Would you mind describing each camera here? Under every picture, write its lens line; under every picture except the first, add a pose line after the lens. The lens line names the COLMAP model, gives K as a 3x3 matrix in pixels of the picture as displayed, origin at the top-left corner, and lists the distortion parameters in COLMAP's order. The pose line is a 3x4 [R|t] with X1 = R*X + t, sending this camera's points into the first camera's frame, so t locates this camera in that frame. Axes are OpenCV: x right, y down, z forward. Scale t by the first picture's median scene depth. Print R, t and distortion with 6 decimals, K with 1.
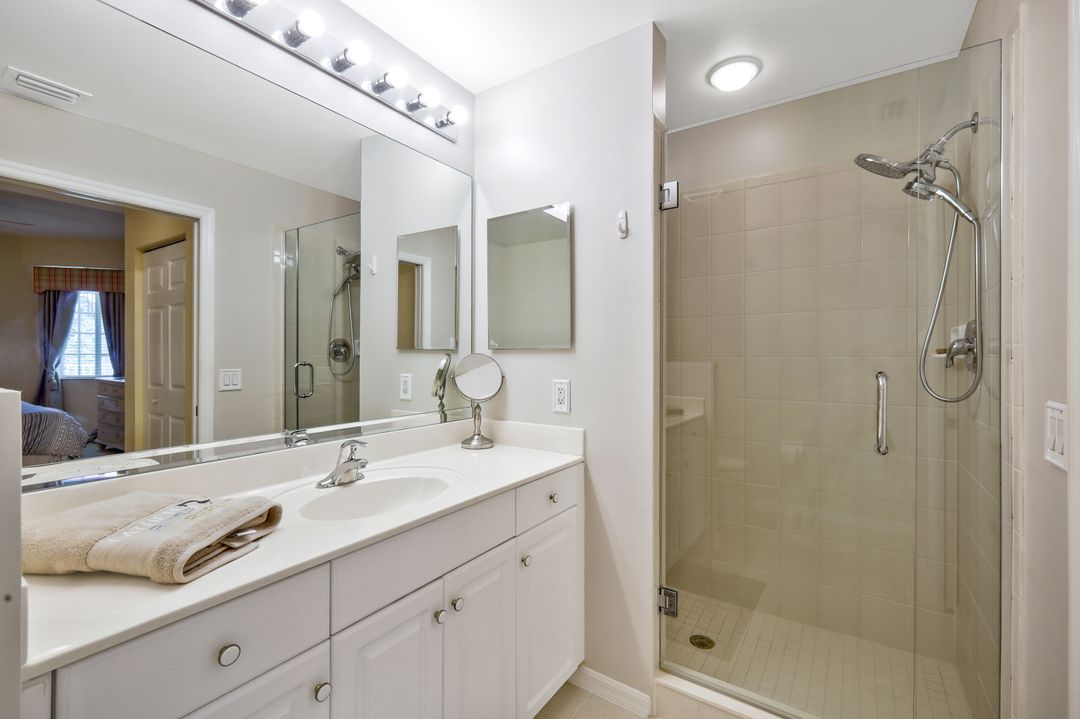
lens RADIAL K [[474.4, 0, 543.4], [0, 474.4, 355.1], [0, 0, 1]] dist [0.006251, 0.001017]
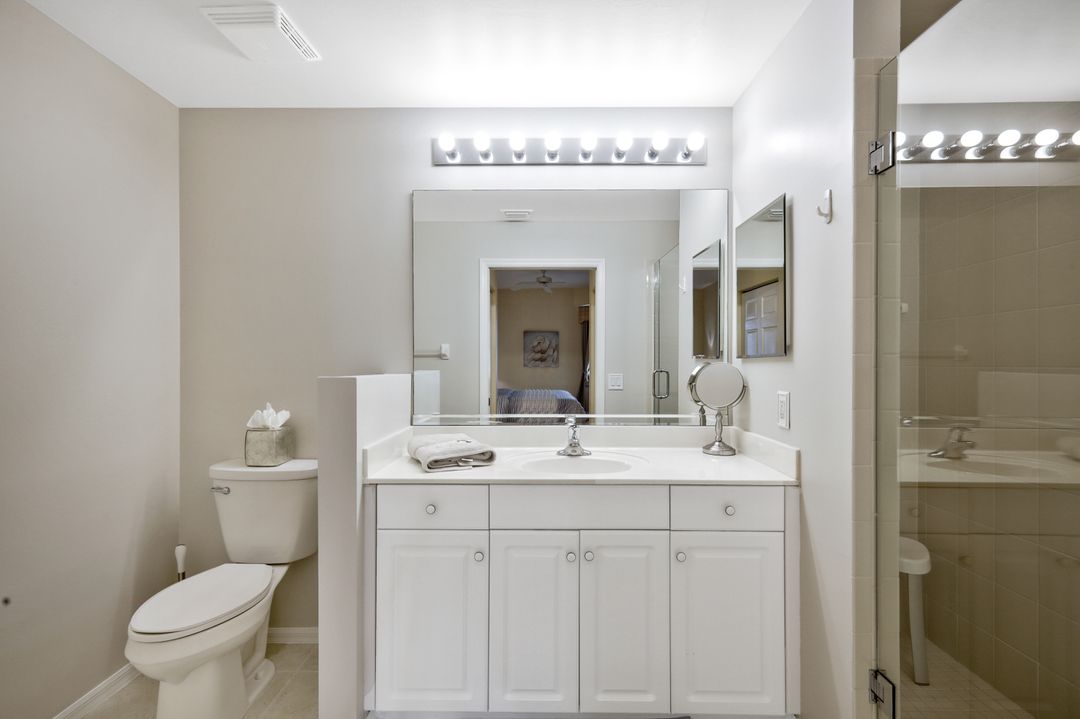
lens RADIAL K [[487.7, 0, 540.0], [0, 487.7, 359.5], [0, 0, 1]] dist [0.001955, 0.000252]
pose [[0.531404, -0.005988, -0.847097, 0.582610], [-0.000750, 0.999971, -0.007539, -0.001503], [0.847118, 0.004642, 0.531385, 0.116580]]
